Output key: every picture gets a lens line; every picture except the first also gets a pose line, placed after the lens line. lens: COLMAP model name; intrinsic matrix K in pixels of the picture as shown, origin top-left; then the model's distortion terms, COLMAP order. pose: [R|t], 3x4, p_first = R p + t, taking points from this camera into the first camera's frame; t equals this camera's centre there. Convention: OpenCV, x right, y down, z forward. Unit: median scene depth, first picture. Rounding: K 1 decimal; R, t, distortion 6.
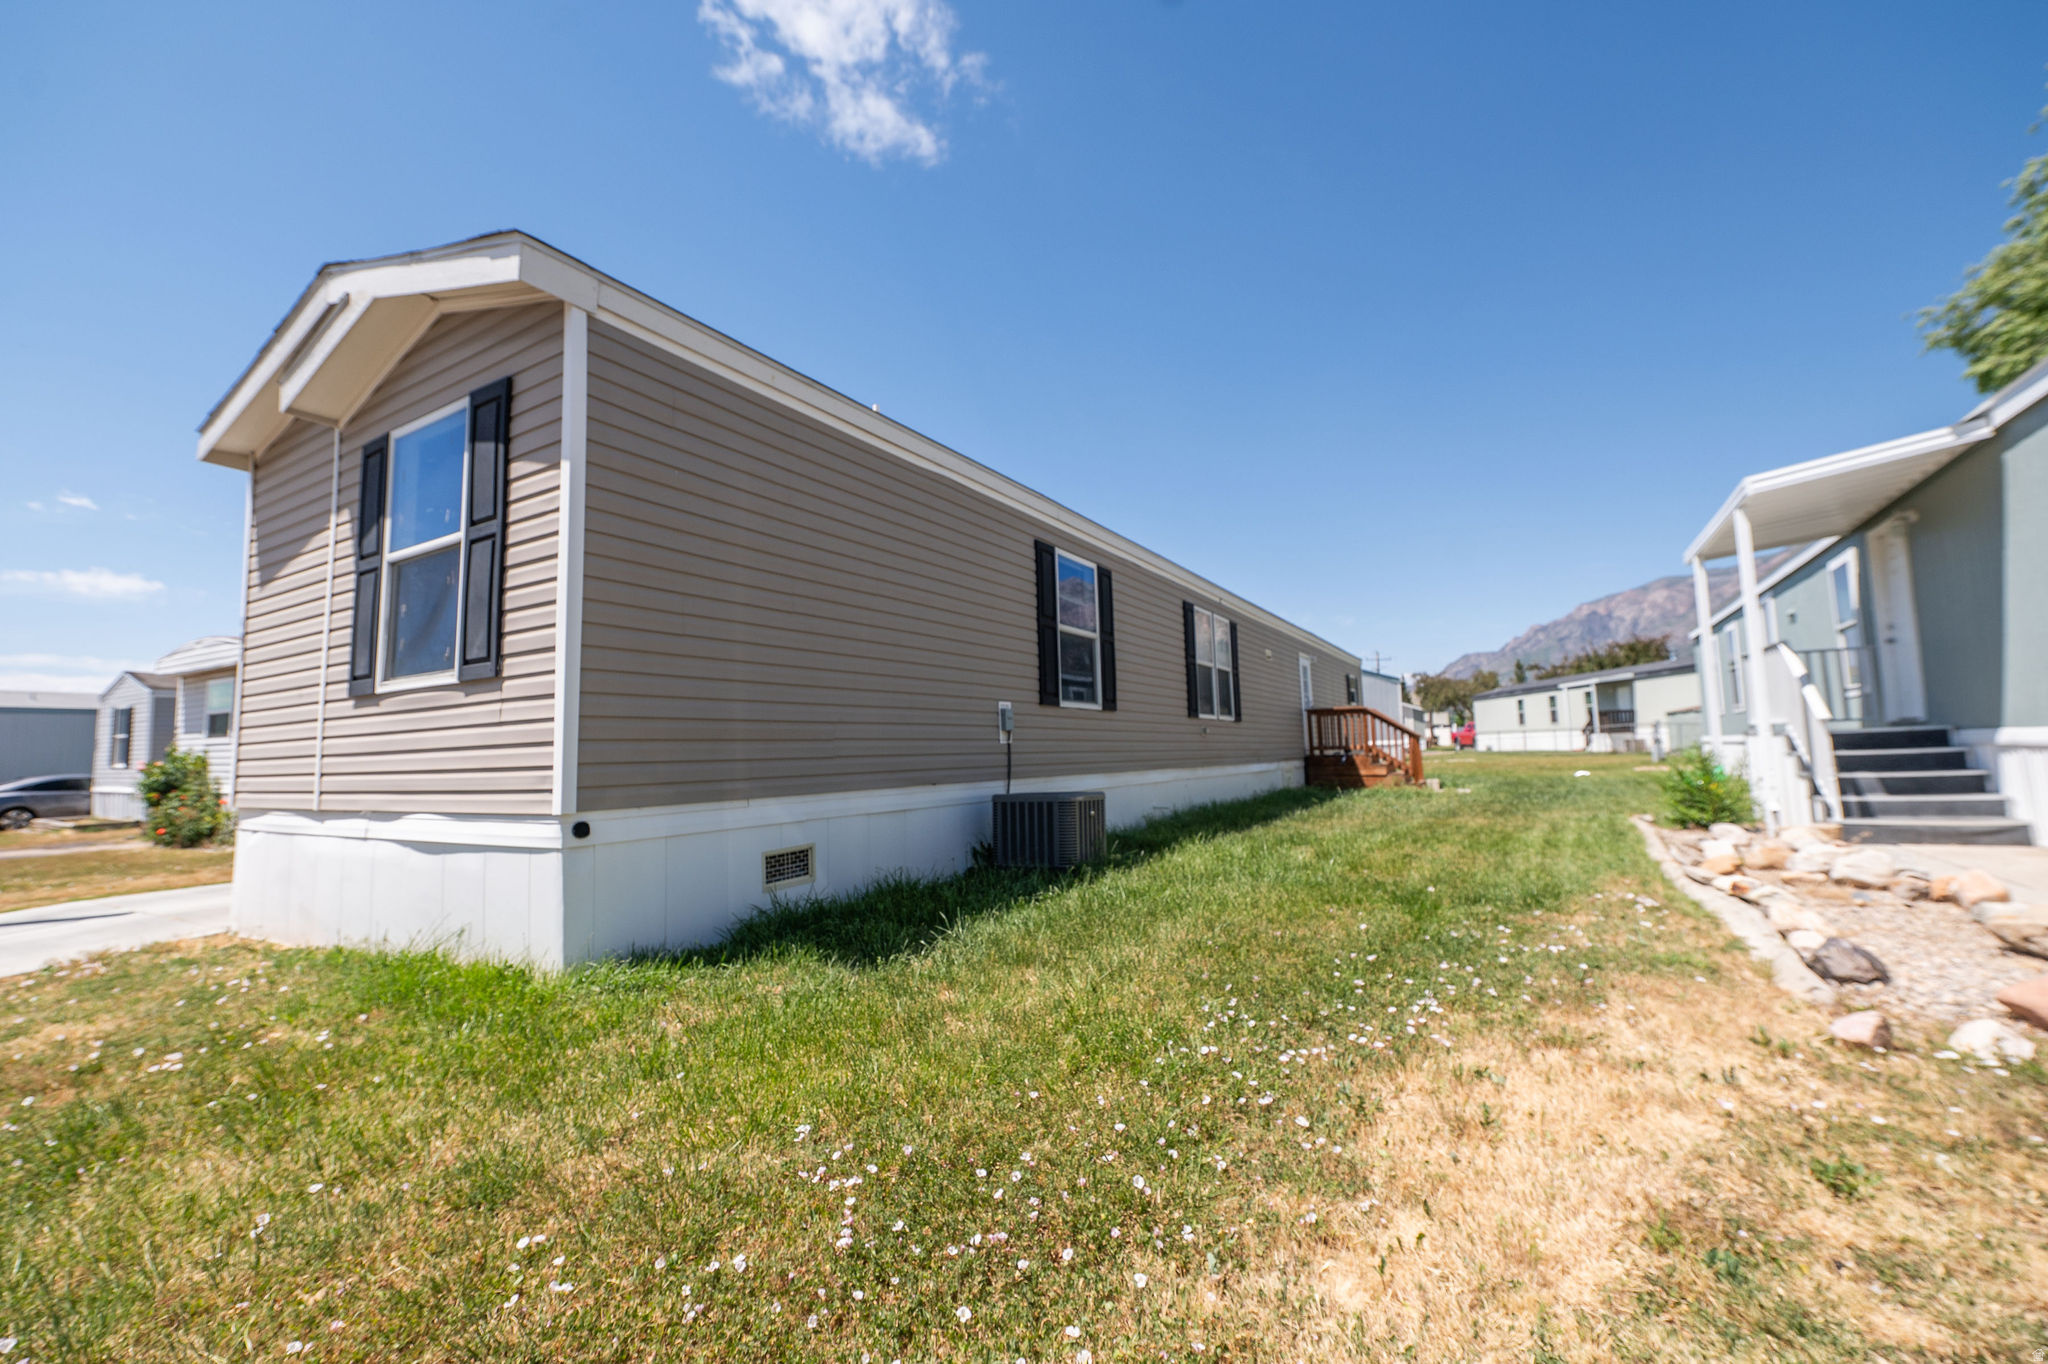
lens RADIAL K [[810.8, 0, 1031.1], [0, 810.8, 679.4], [0, 0, 1]] dist [-0.011311, -0.000320]
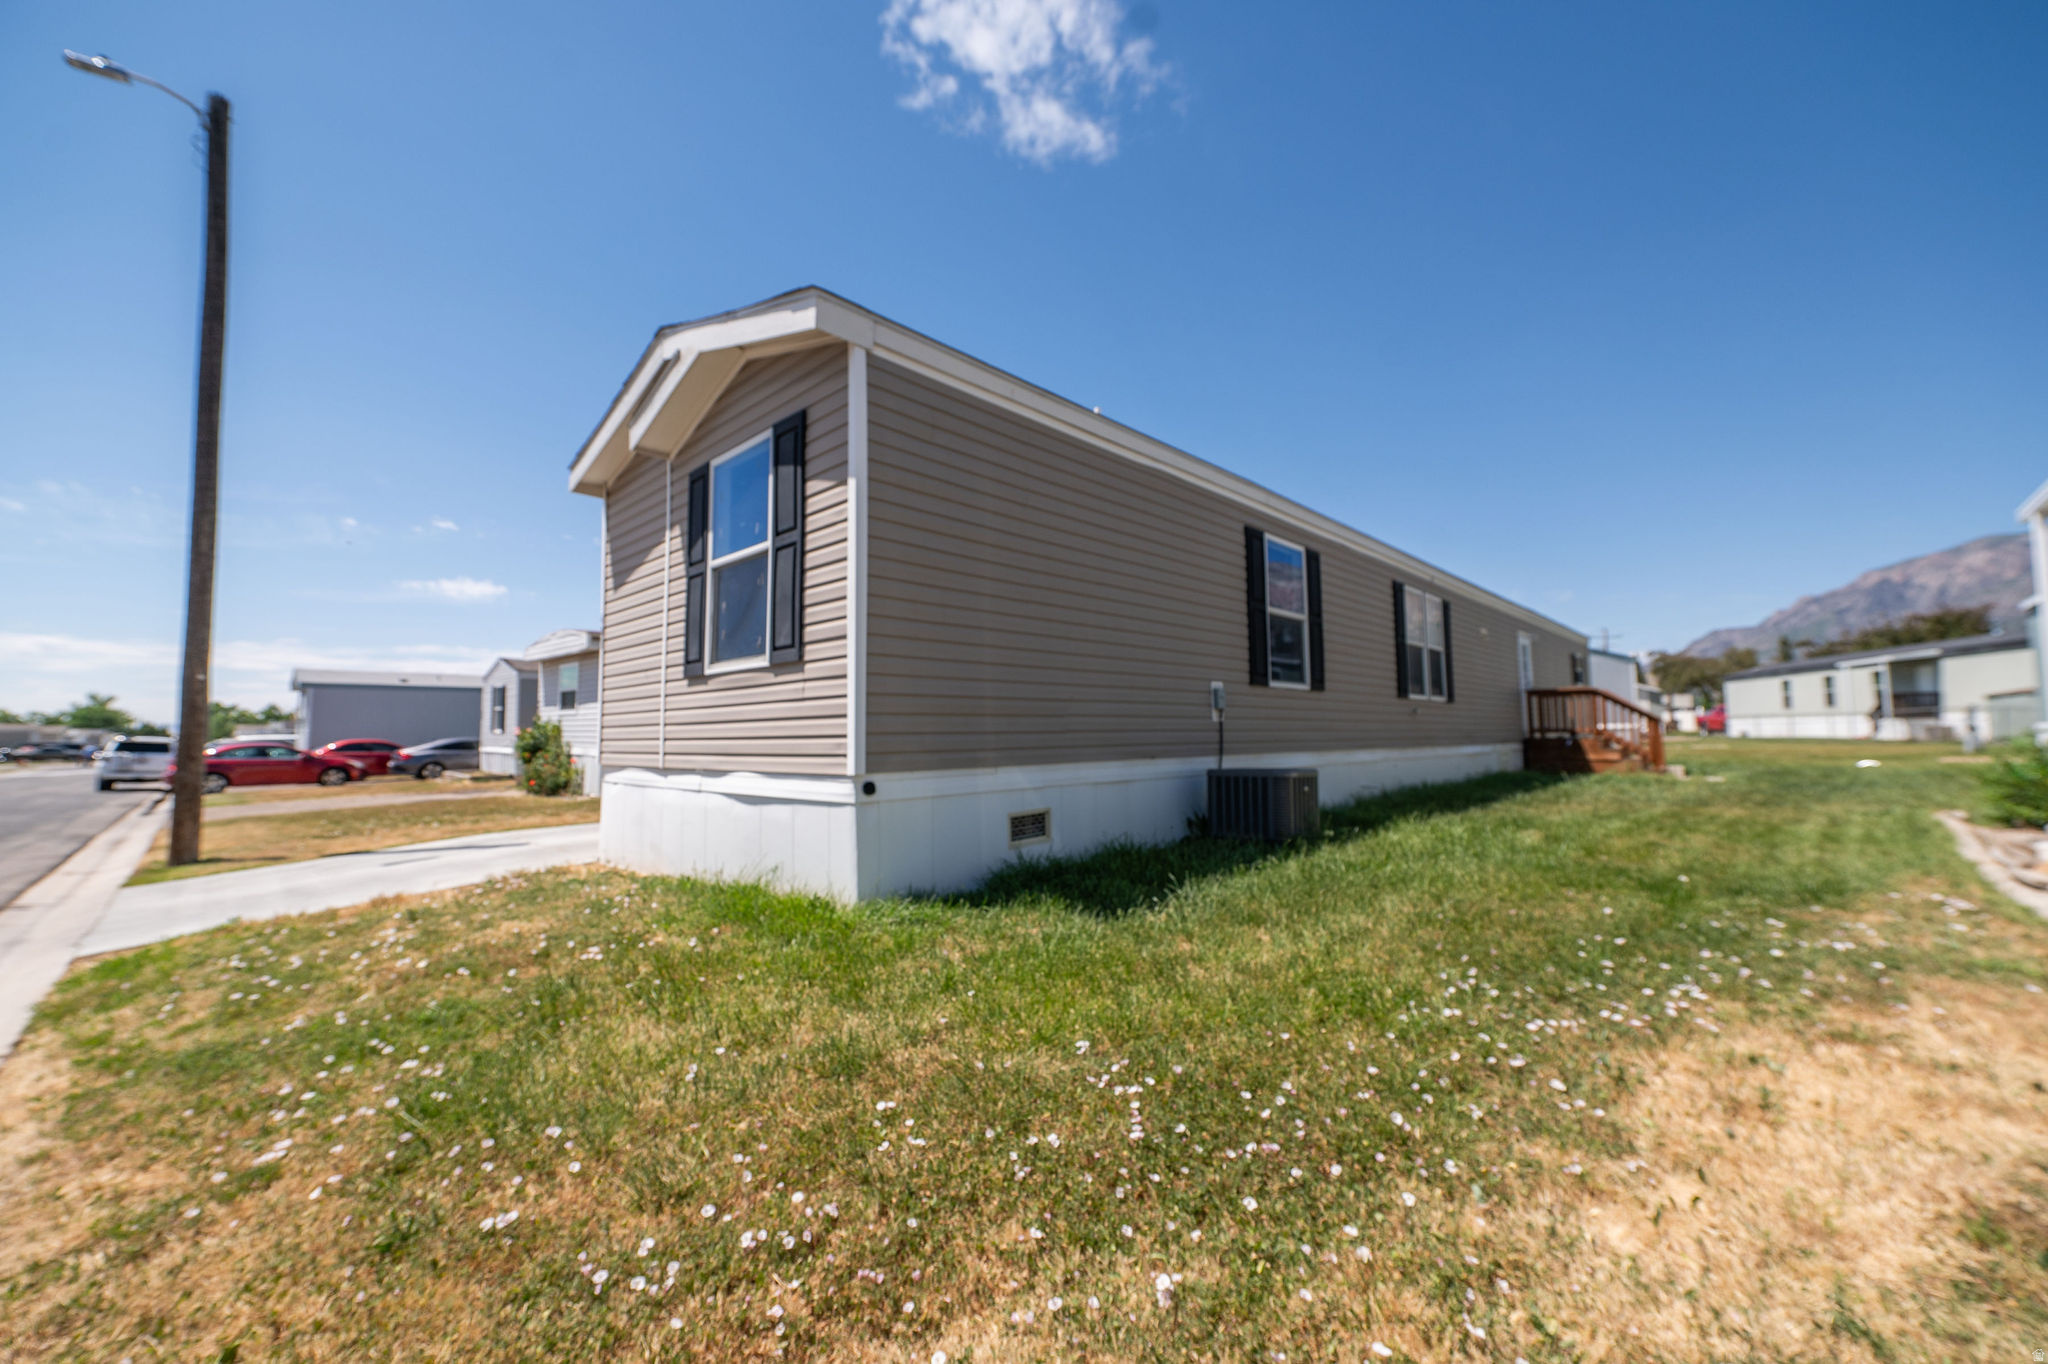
lens RADIAL K [[788.1, 0, 1024.0], [0, 788.1, 682.0], [0, 0, 1]] dist [-0.011658, 0.000161]
pose [[0.975390, 0.000765, -0.220484, -0.075182], [0.005193, 0.999637, 0.026439, -0.000706], [0.220424, -0.026933, 0.975032, -0.079221]]
